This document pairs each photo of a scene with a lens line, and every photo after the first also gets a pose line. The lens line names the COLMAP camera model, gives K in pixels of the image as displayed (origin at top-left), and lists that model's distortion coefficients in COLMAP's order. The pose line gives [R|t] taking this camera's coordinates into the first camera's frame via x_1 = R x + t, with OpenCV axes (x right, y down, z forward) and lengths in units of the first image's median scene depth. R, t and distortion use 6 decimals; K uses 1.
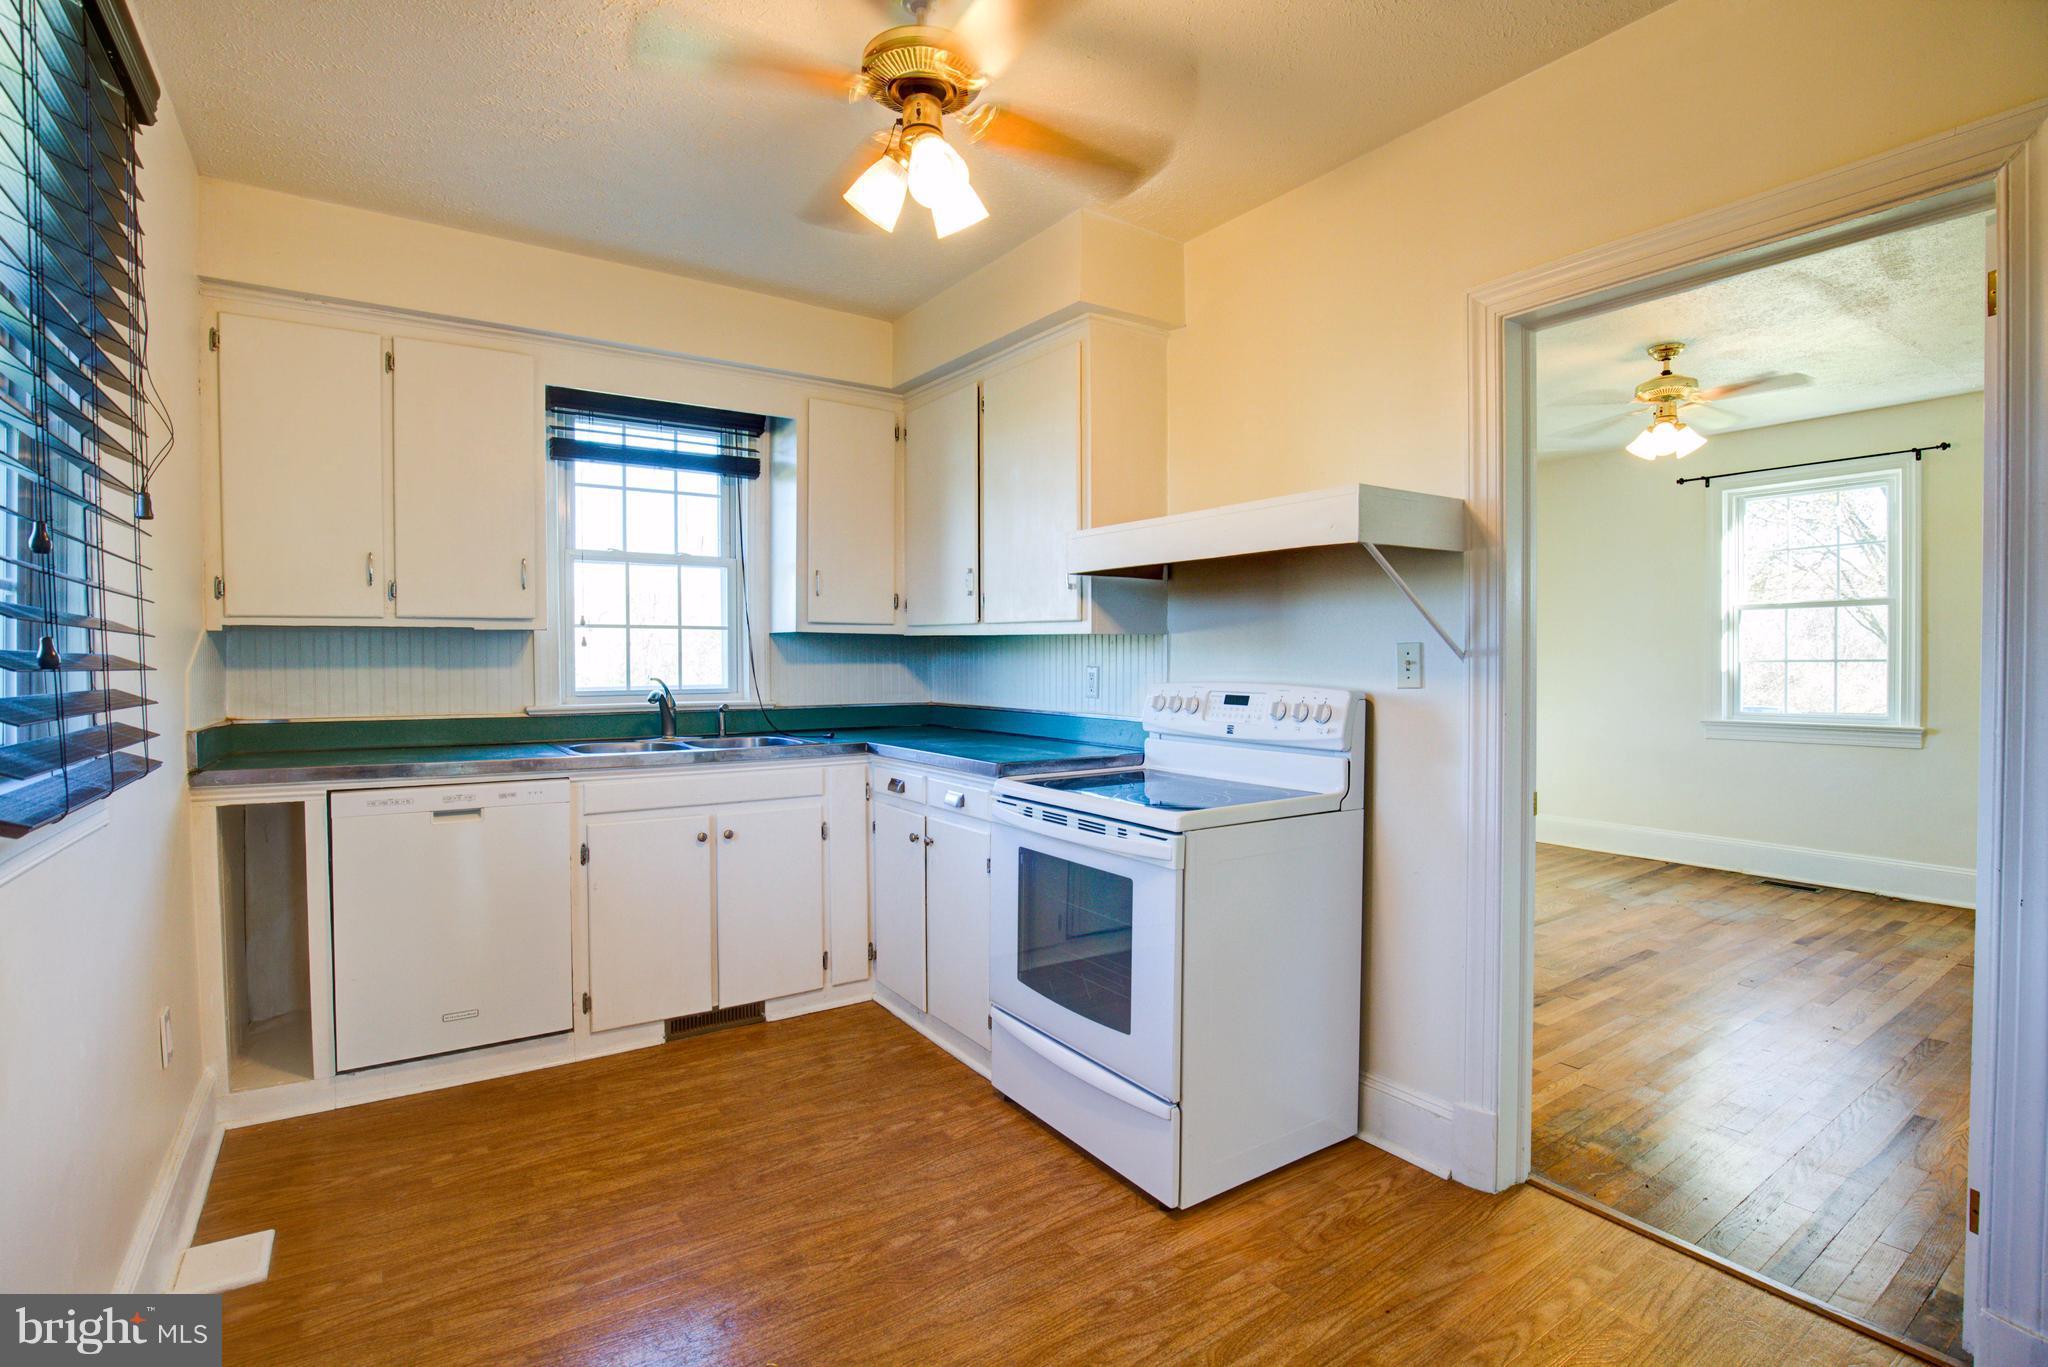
lens RADIAL K [[943.6, 0, 1016.6], [0, 943.6, 679.5], [0, 0, 1]] dist [-0.027767, 0.002305]
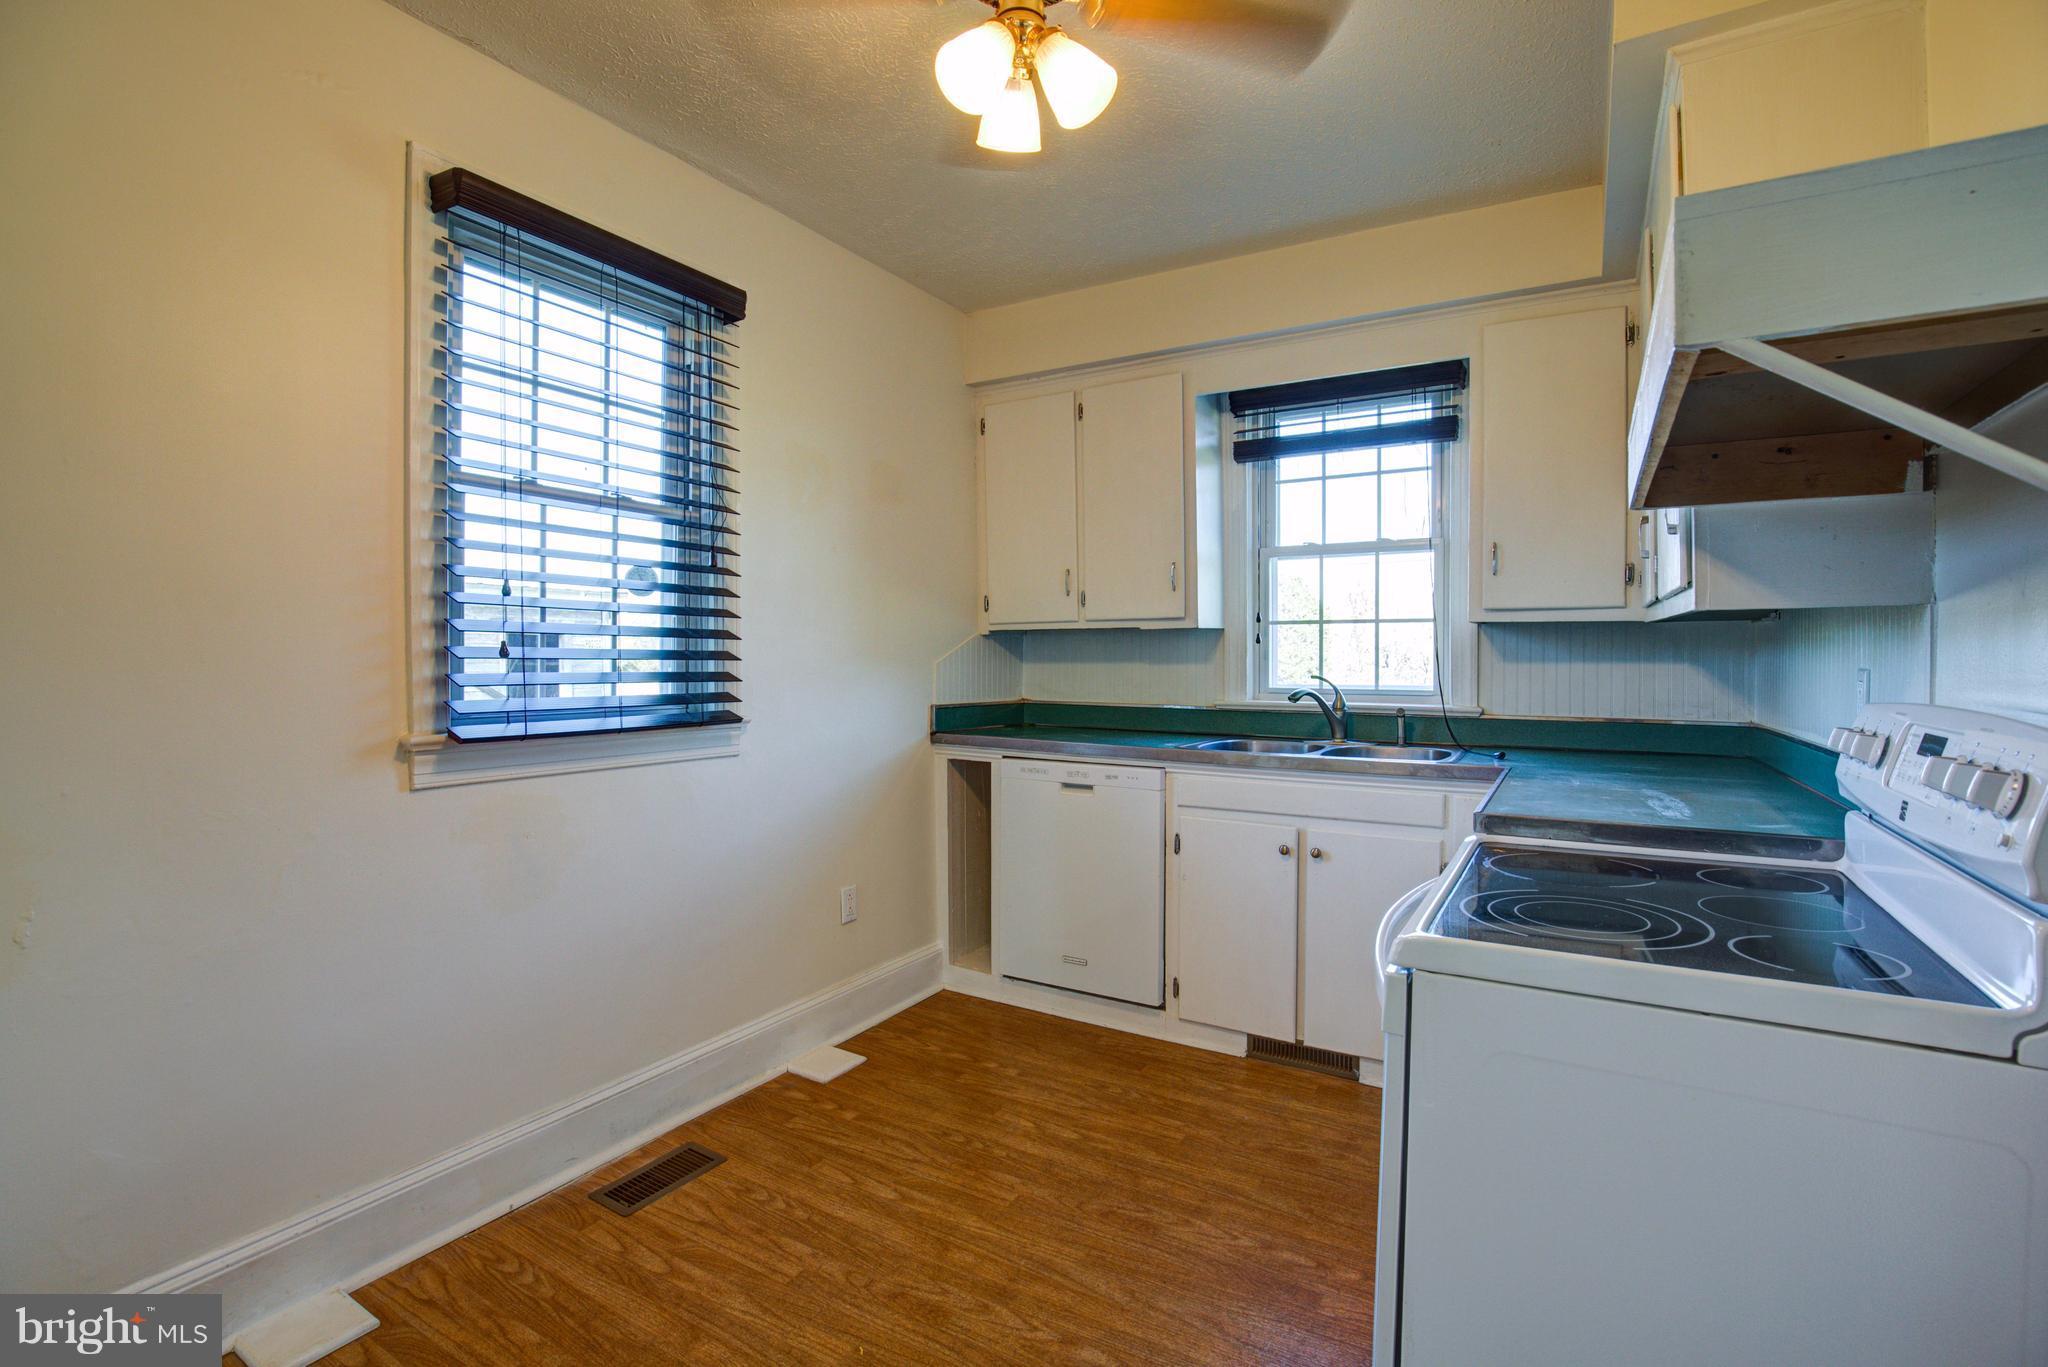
lens RADIAL K [[943.6, 0, 1035.2], [0, 943.6, 674.2], [0, 0, 1]] dist [-0.027767, 0.002305]
pose [[0.440465, 0.017406, -0.897601, 0.390725], [-0.022539, 0.999711, 0.008326, -0.005628], [0.897487, 0.016564, 0.440730, 0.389144]]
